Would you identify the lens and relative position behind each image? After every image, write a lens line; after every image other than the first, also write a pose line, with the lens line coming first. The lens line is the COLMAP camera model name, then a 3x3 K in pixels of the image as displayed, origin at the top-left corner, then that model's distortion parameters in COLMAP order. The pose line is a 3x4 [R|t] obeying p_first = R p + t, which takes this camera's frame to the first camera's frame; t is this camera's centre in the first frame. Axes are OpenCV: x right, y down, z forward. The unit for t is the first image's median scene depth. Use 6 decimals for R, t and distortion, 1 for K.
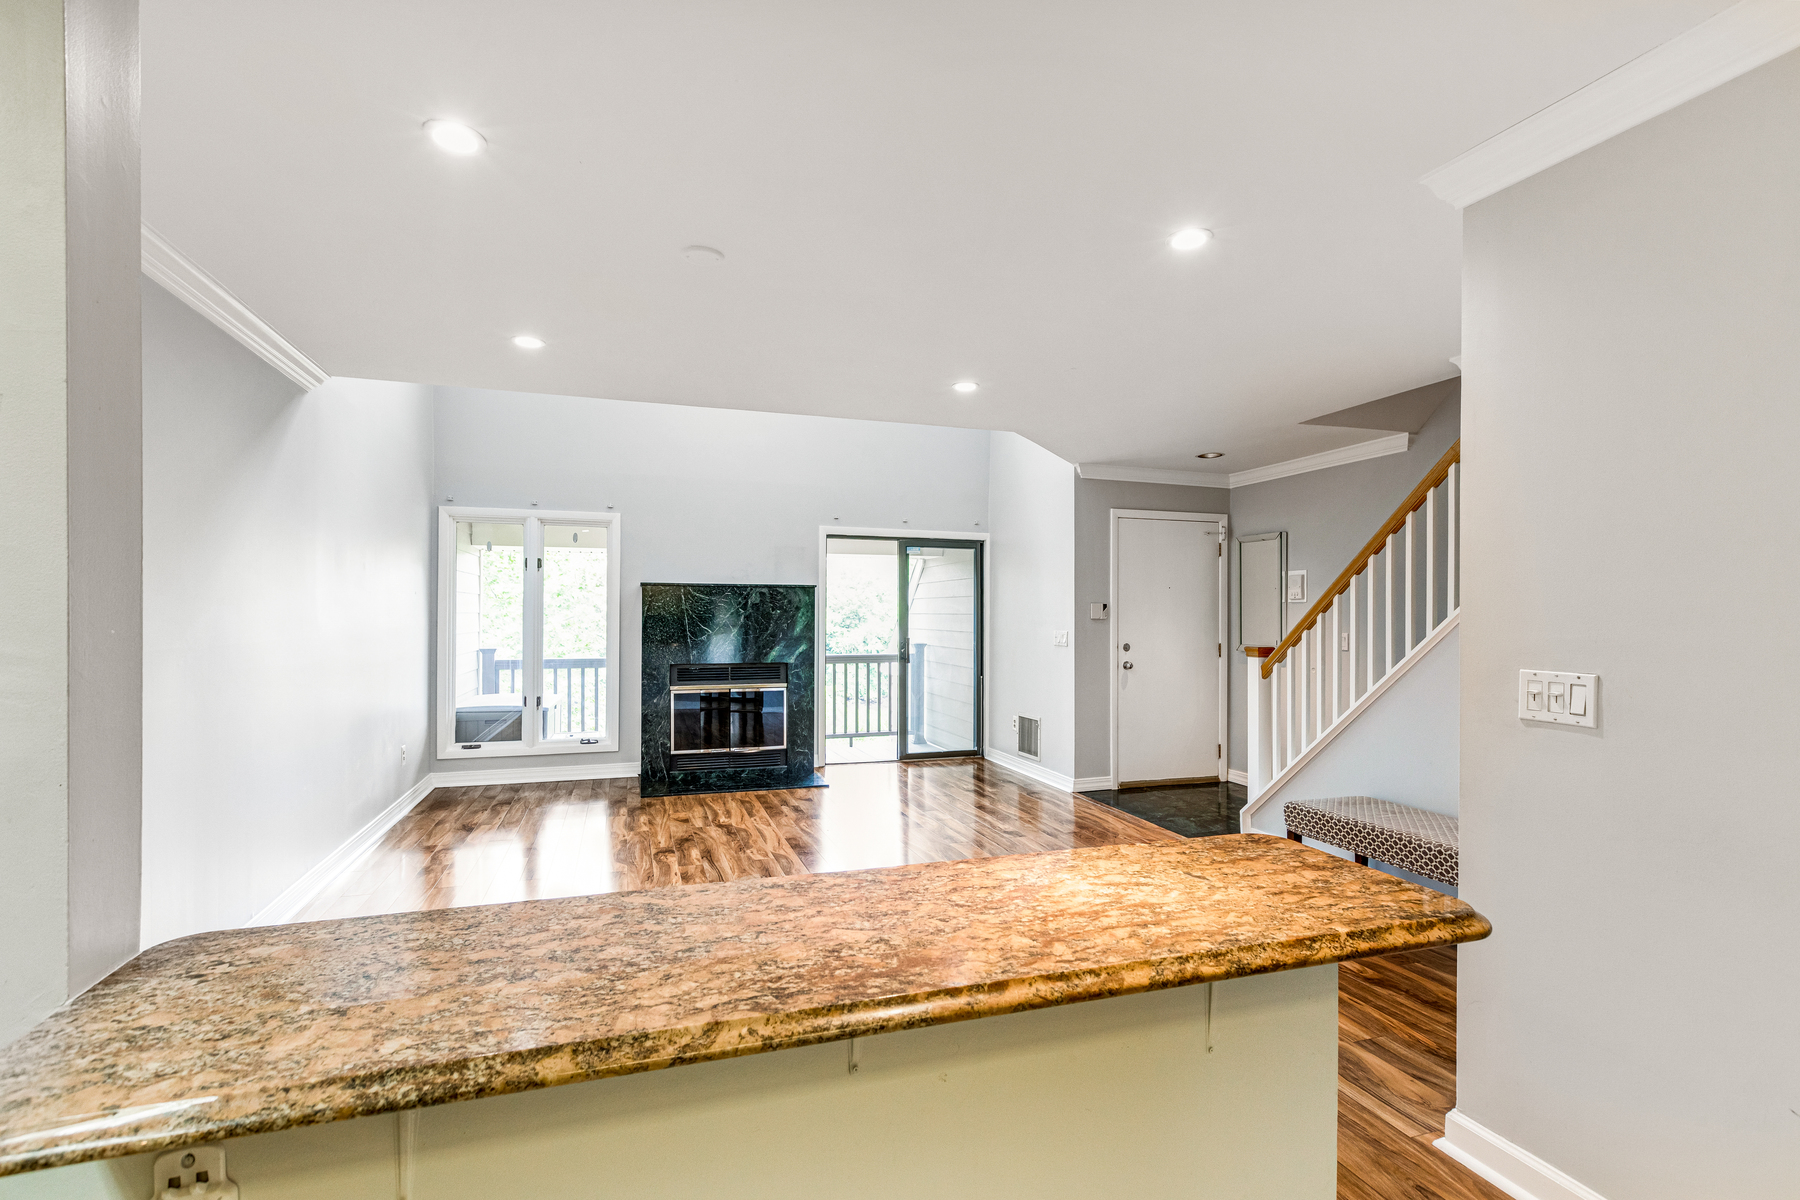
lens RADIAL K [[821.6, 0, 902.2], [0, 821.6, 606.3], [0, 0, 1]] dist [0.011757, -0.002944]
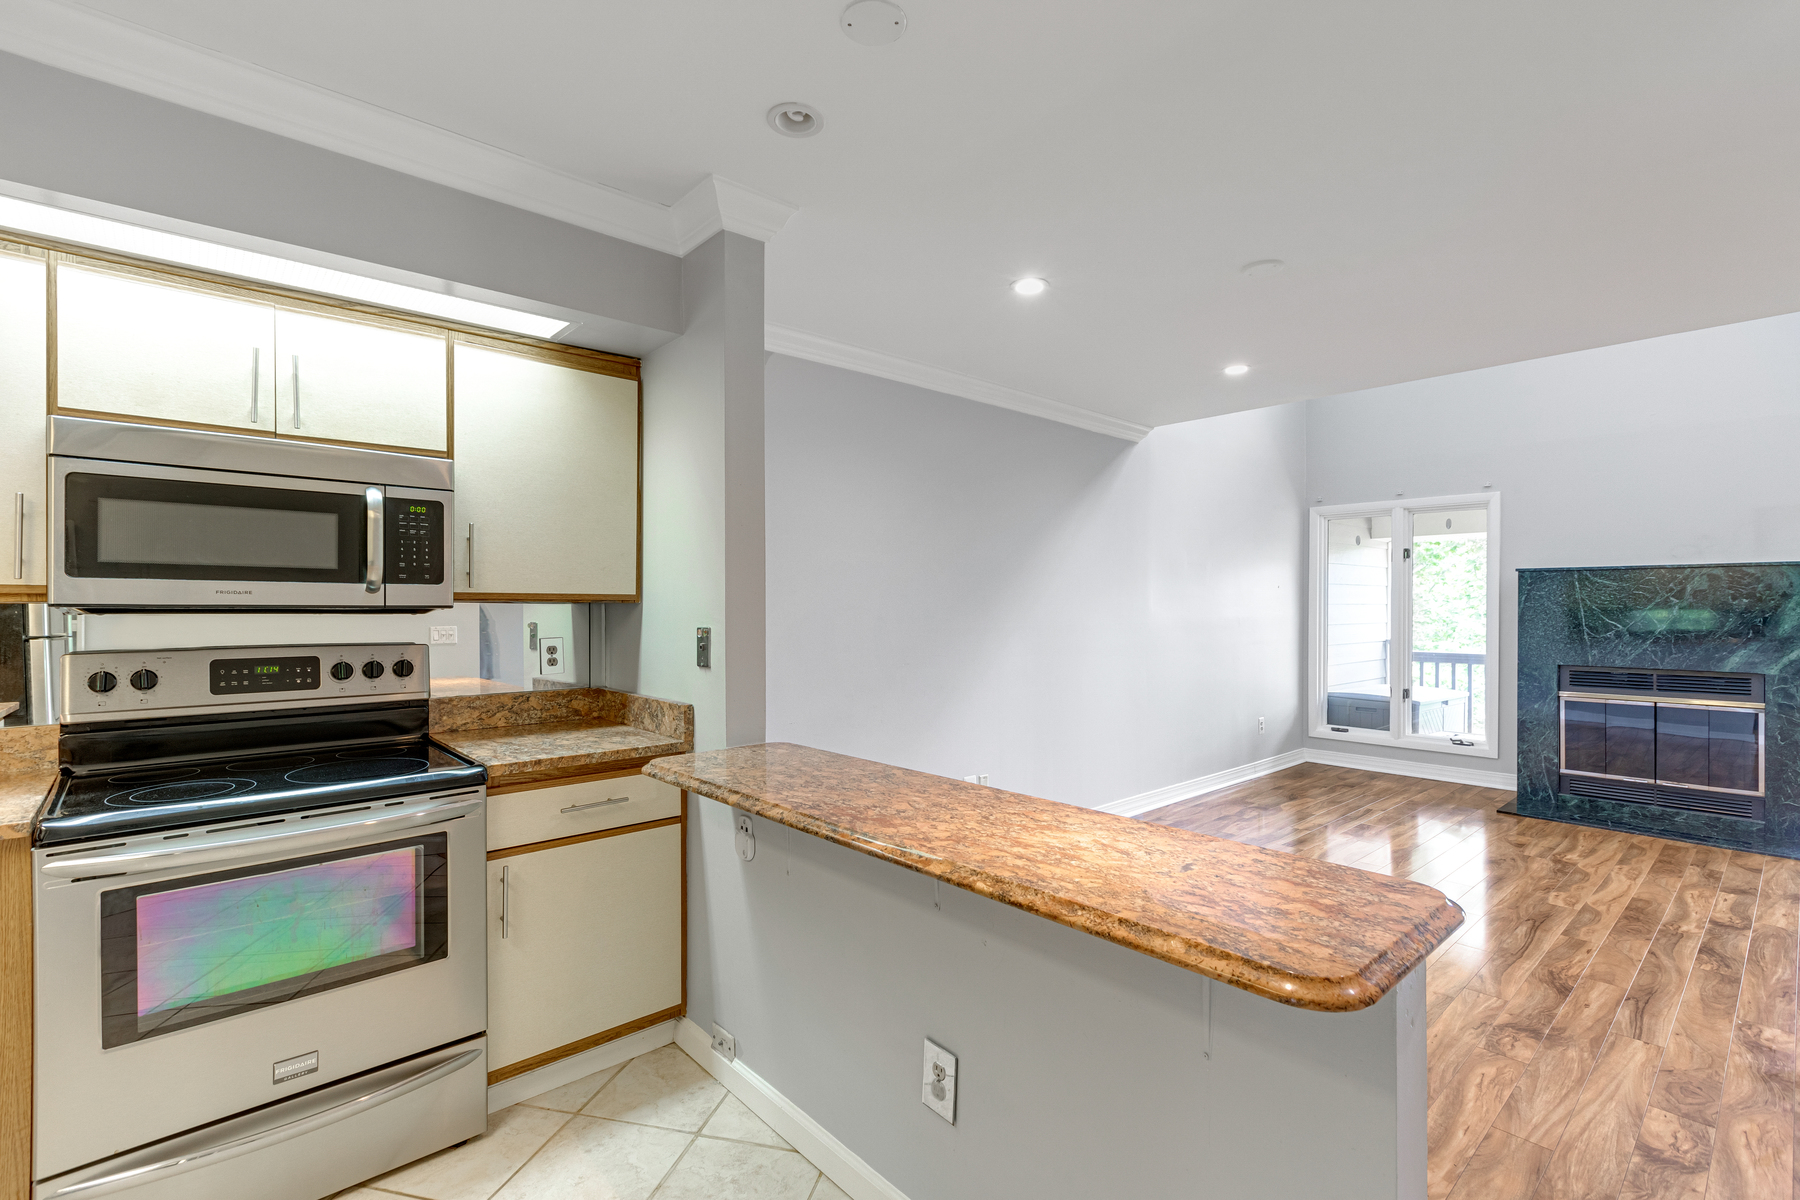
lens RADIAL K [[821.6, 0, 907.4], [0, 821.6, 614.3], [0, 0, 1]] dist [0.011757, -0.002944]
pose [[0.405771, 0.004497, -0.913964, 0.221999], [0.011897, 0.999877, 0.010202, 0.002906], [0.913897, -0.015013, 0.405668, 0.061379]]
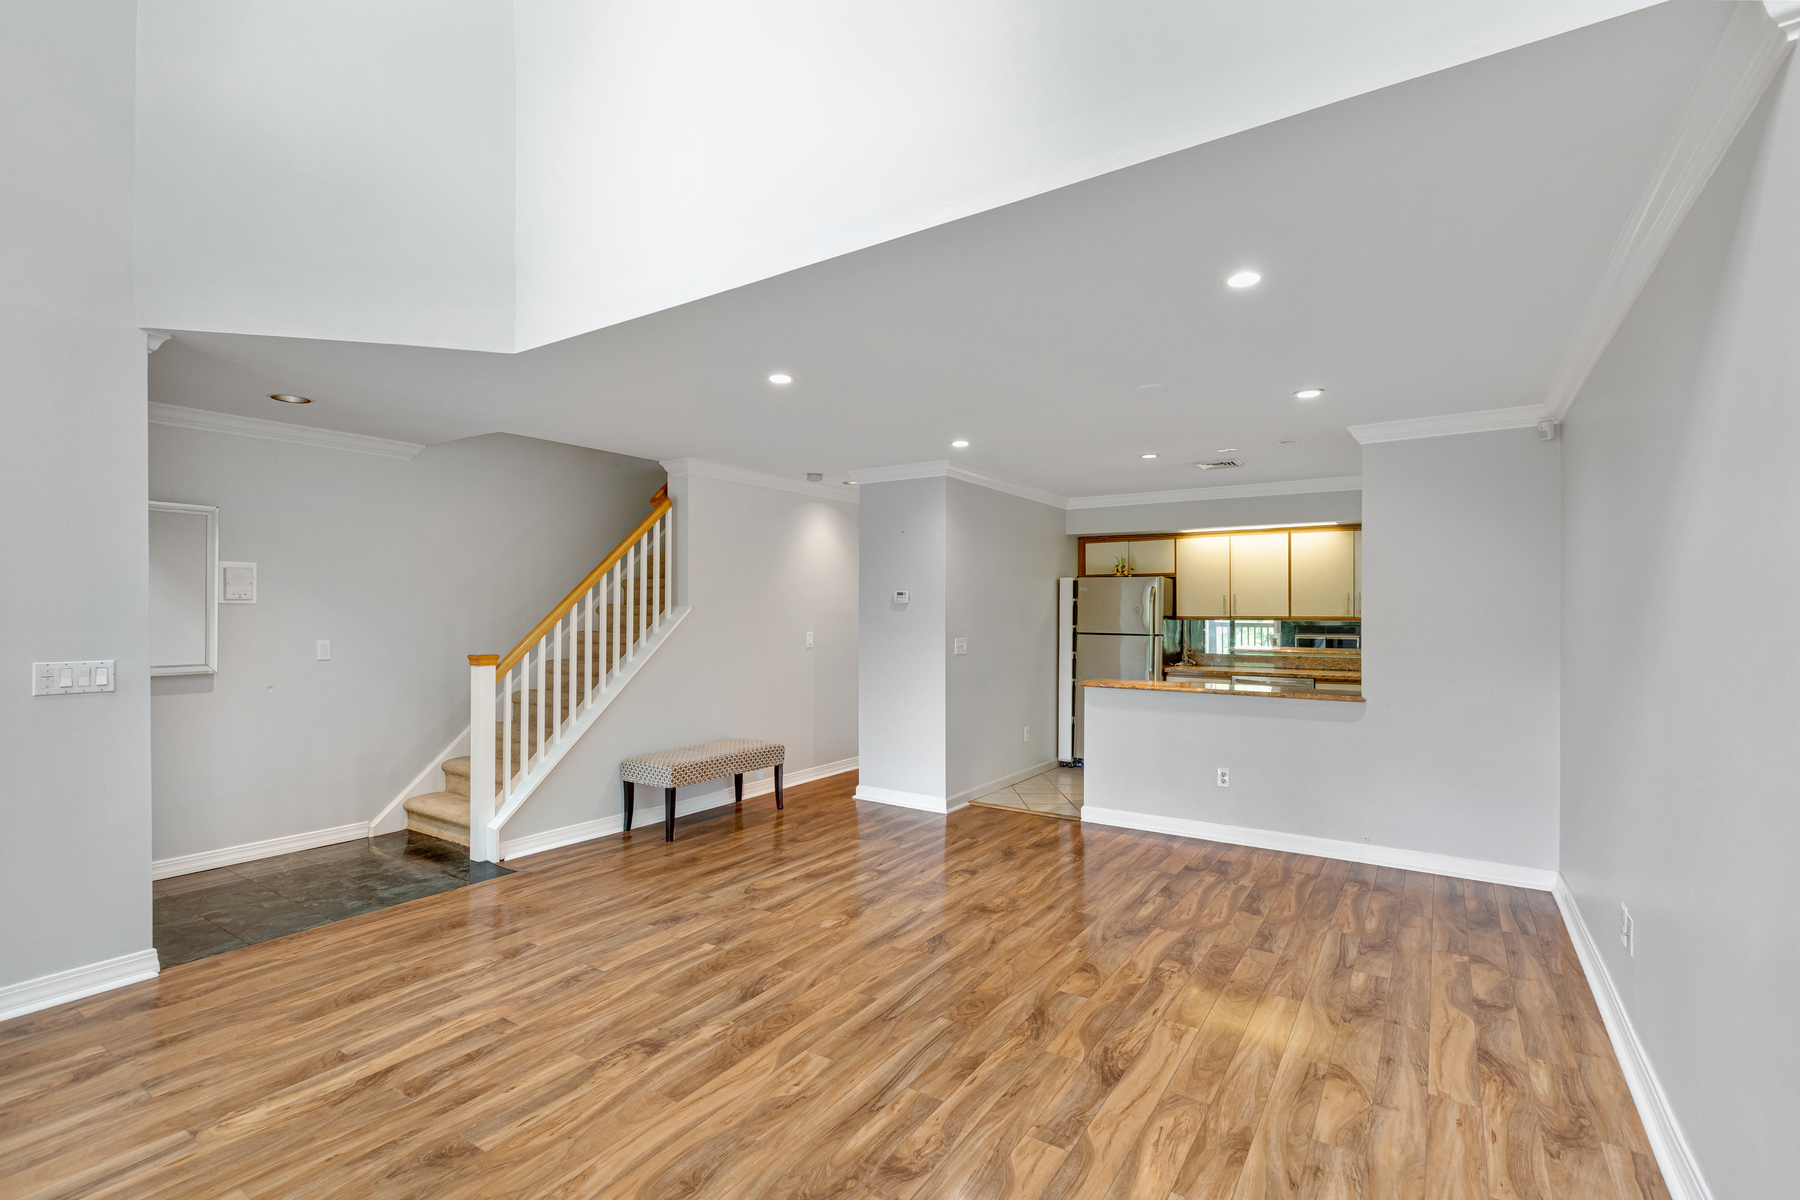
lens RADIAL K [[821.6, 0, 894.6], [0, 821.6, 601.9], [0, 0, 1]] dist [0.011757, -0.002944]
pose [[-0.611905, 0.005373, 0.790913, -0.467794], [-0.013030, 0.999773, -0.016873, -0.001426], [-0.790824, -0.020630, -0.611696, 0.935551]]
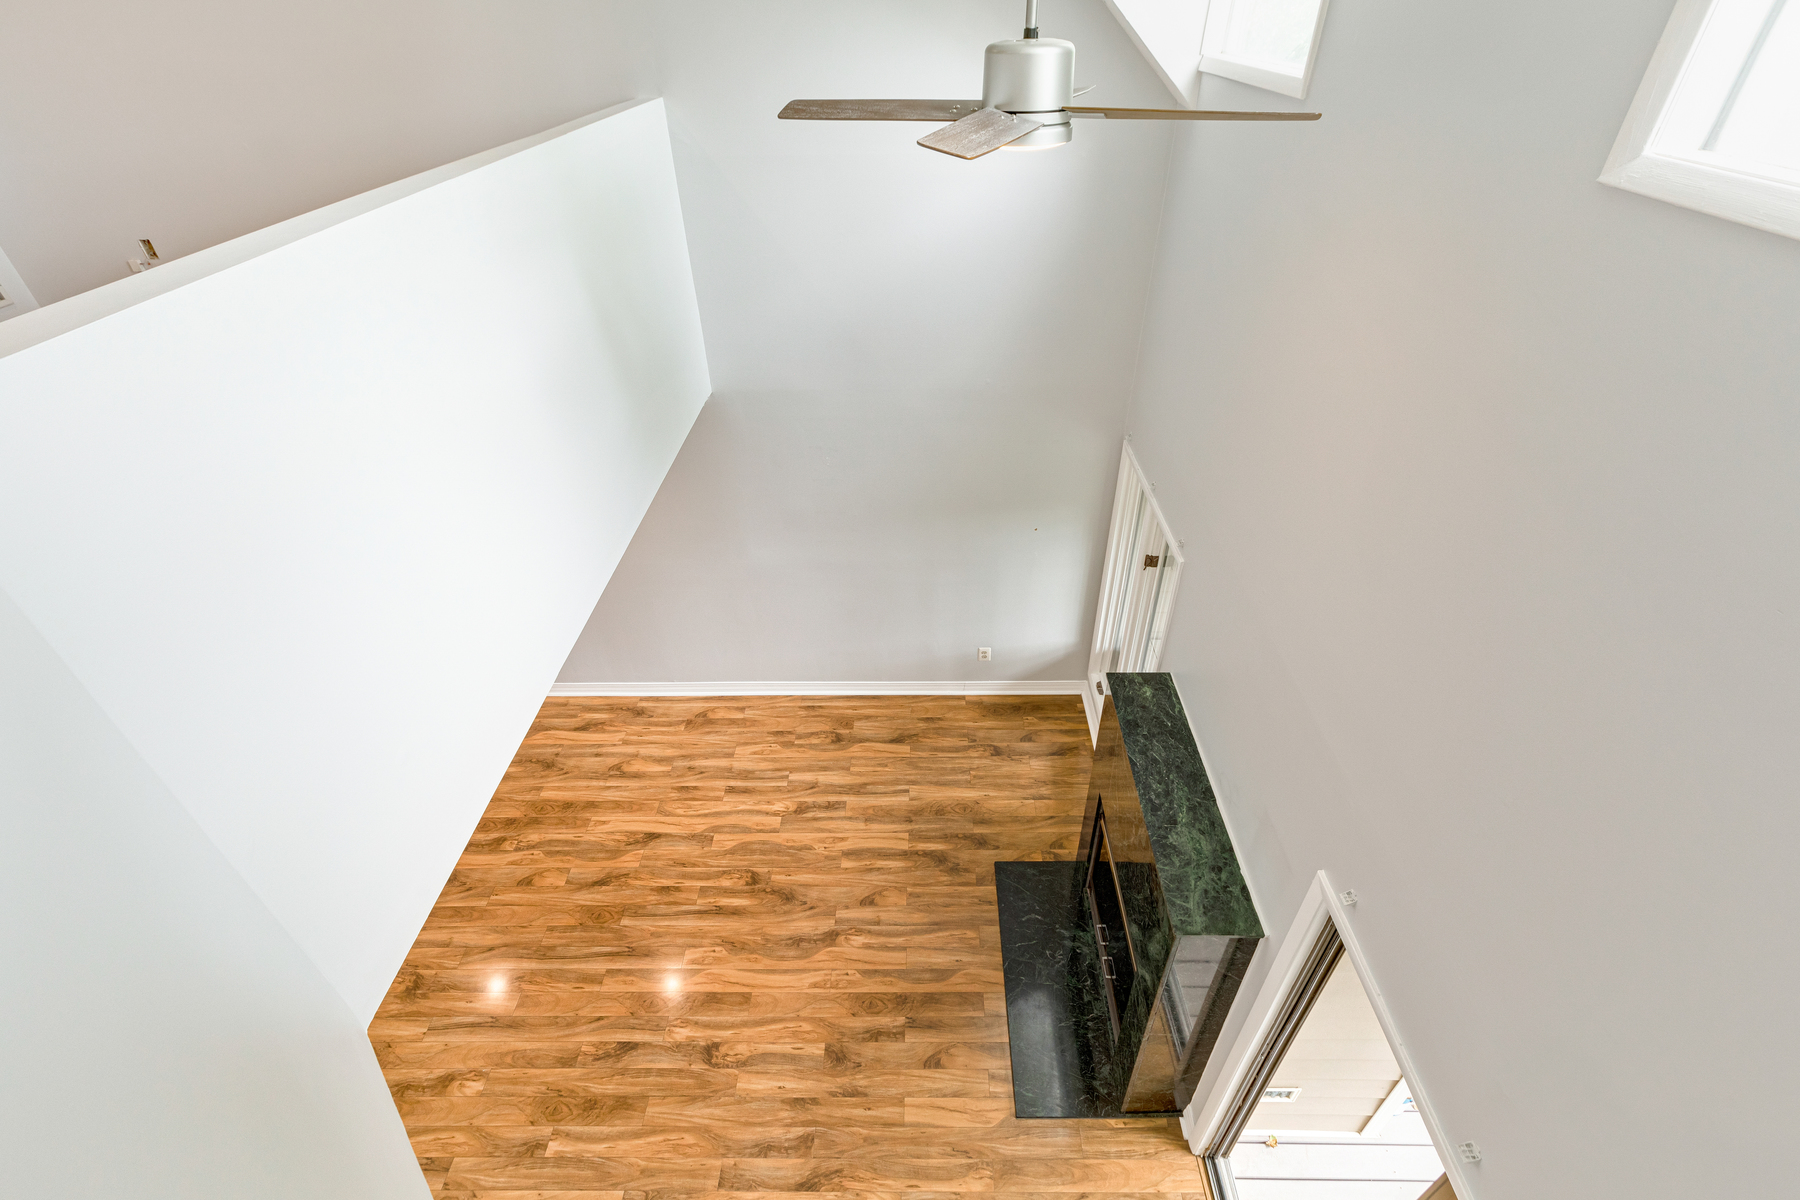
lens RADIAL K [[821.6, 0, 907.5], [0, 821.6, 596.5], [0, 0, 1]] dist [0.011757, -0.002944]
pose [[-0.329061, 0.566919, -0.755197, 0.181808], [0.025086, 0.804701, 0.593150, -0.461086], [0.943975, 0.176238, -0.279017, 1.040427]]
